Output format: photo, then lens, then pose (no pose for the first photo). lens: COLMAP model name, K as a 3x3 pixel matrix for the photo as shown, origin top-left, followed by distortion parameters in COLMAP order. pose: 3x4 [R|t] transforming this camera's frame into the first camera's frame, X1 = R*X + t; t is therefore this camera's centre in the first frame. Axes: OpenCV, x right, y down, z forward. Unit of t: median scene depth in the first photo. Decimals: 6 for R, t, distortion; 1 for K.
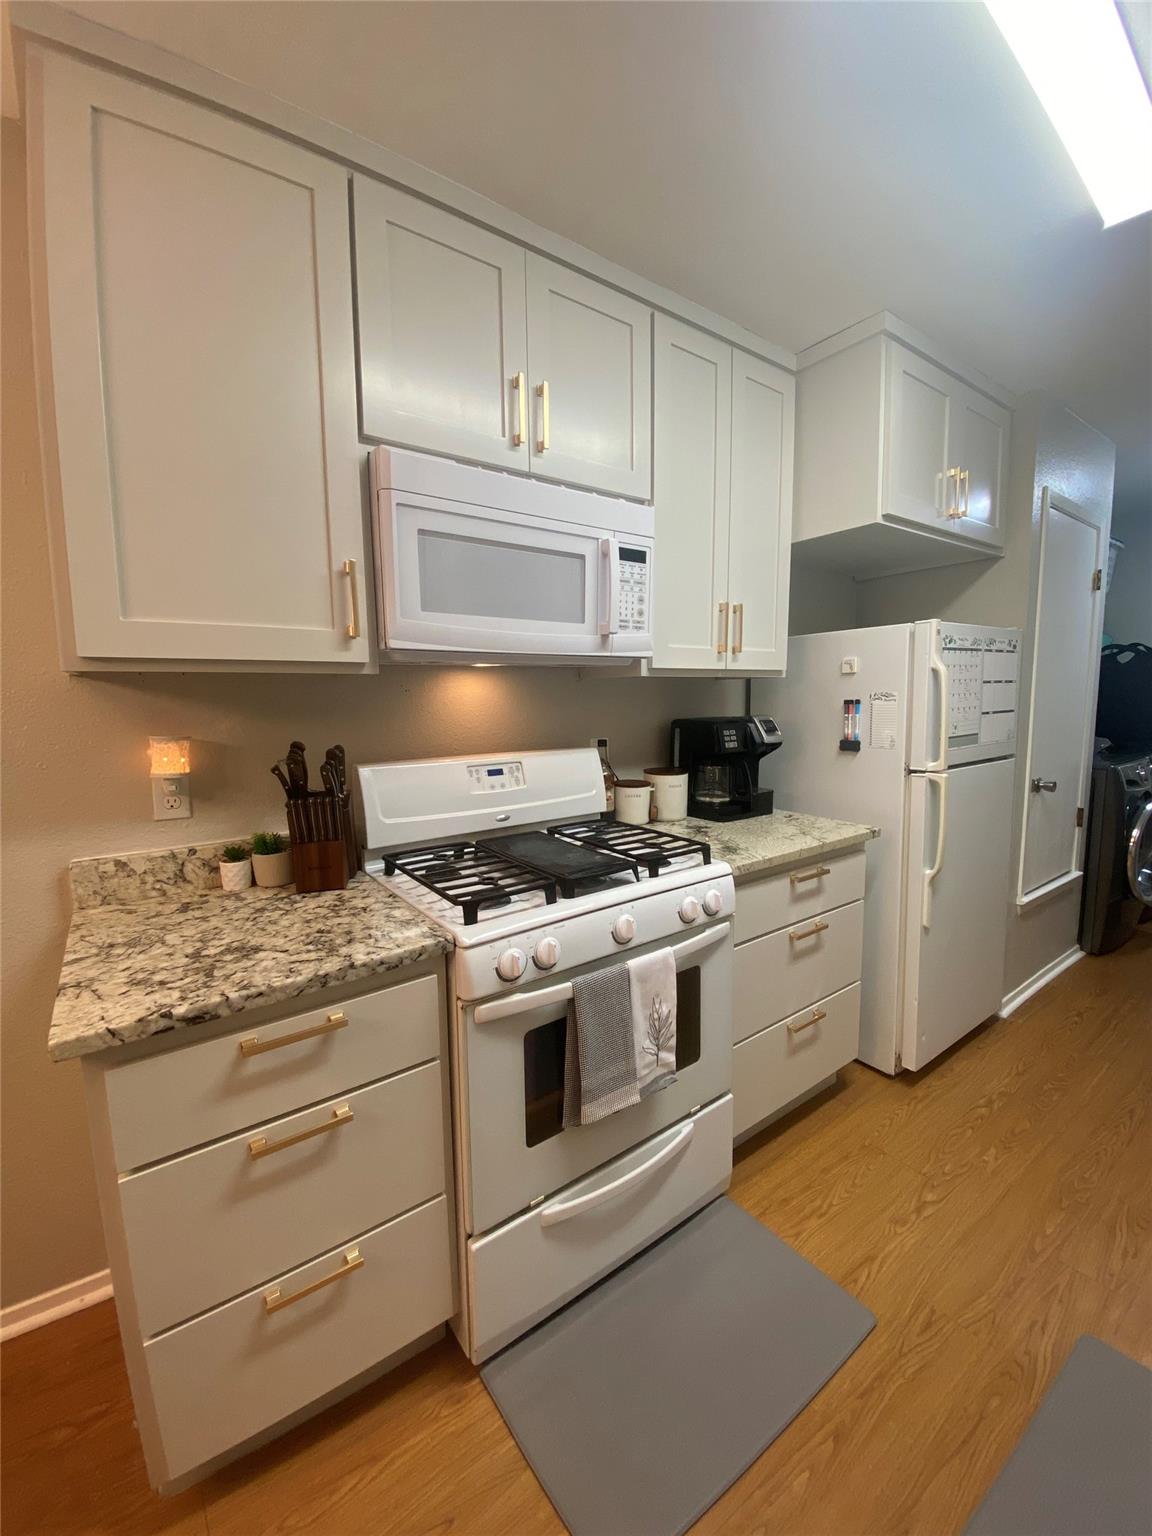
lens RADIAL K [[636.1, 0, 581.4], [0, 636.1, 761.6], [0, 0, 1]] dist [0.044425, -0.037347]
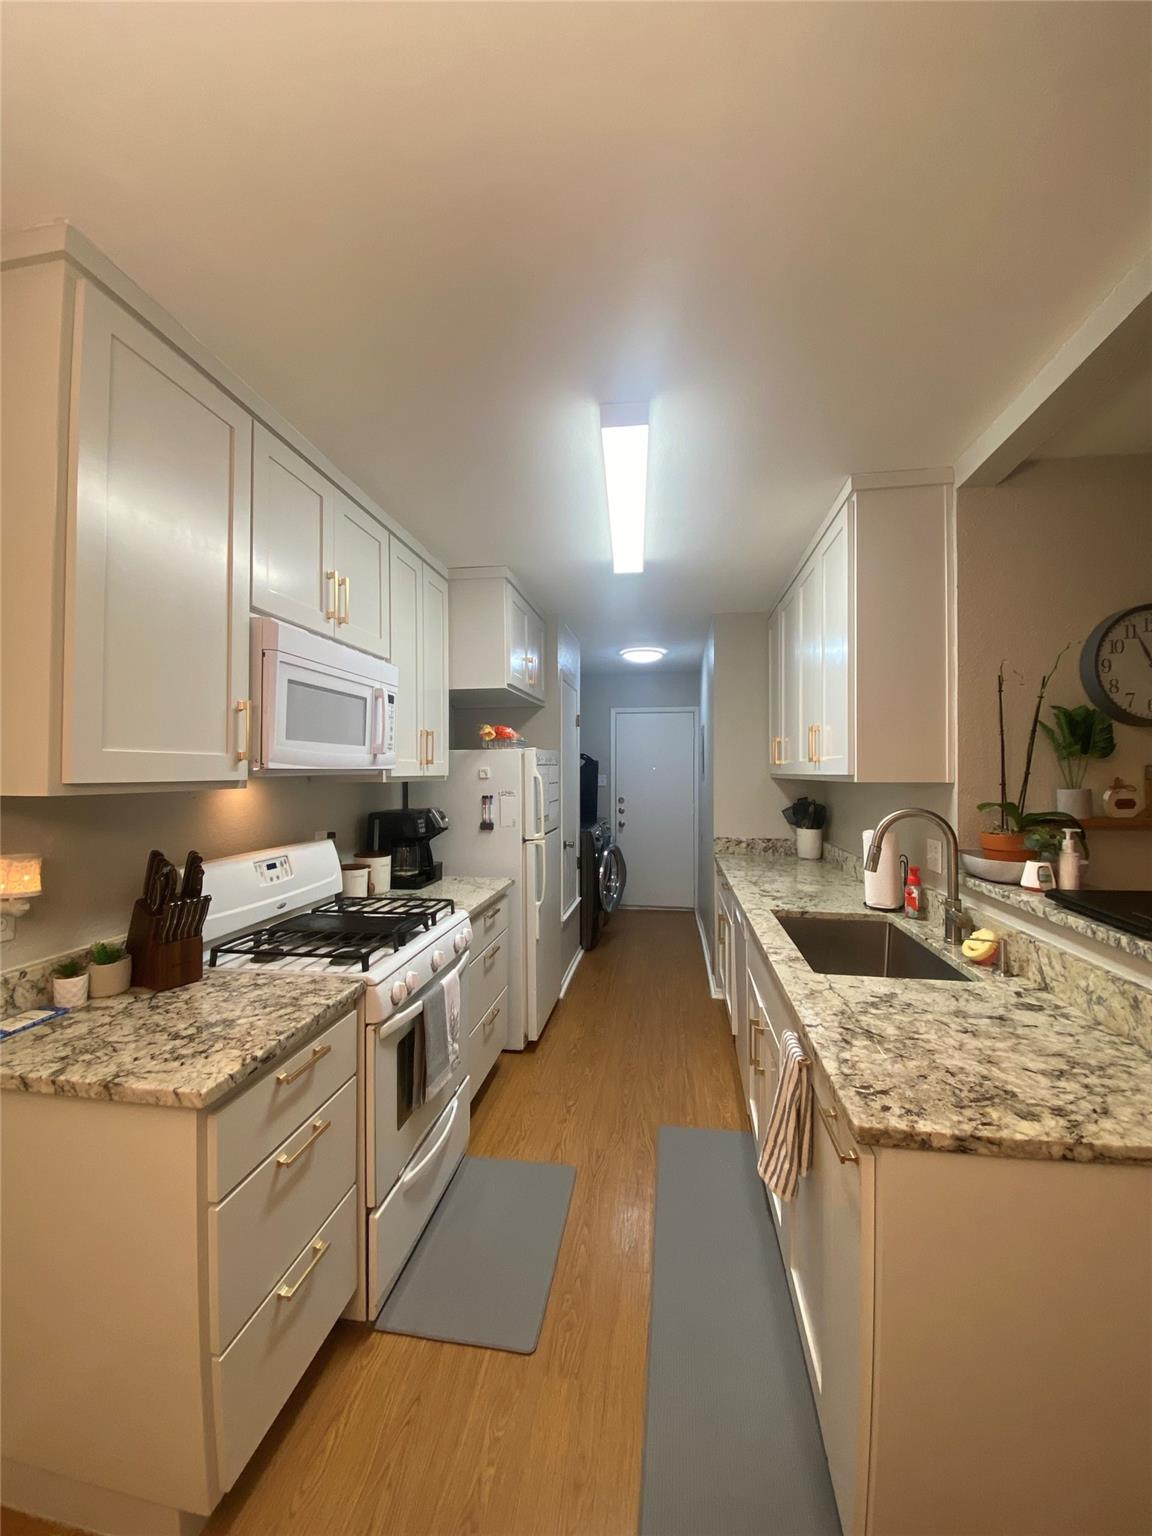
lens RADIAL K [[636.1, 0, 581.4], [0, 636.1, 761.6], [0, 0, 1]] dist [0.044425, -0.037347]
pose [[0.705050, 0.017199, 0.708949, -0.690778], [0.073520, 0.992546, -0.097195, -0.020954], [-0.705336, 0.120649, 0.698530, -0.292119]]
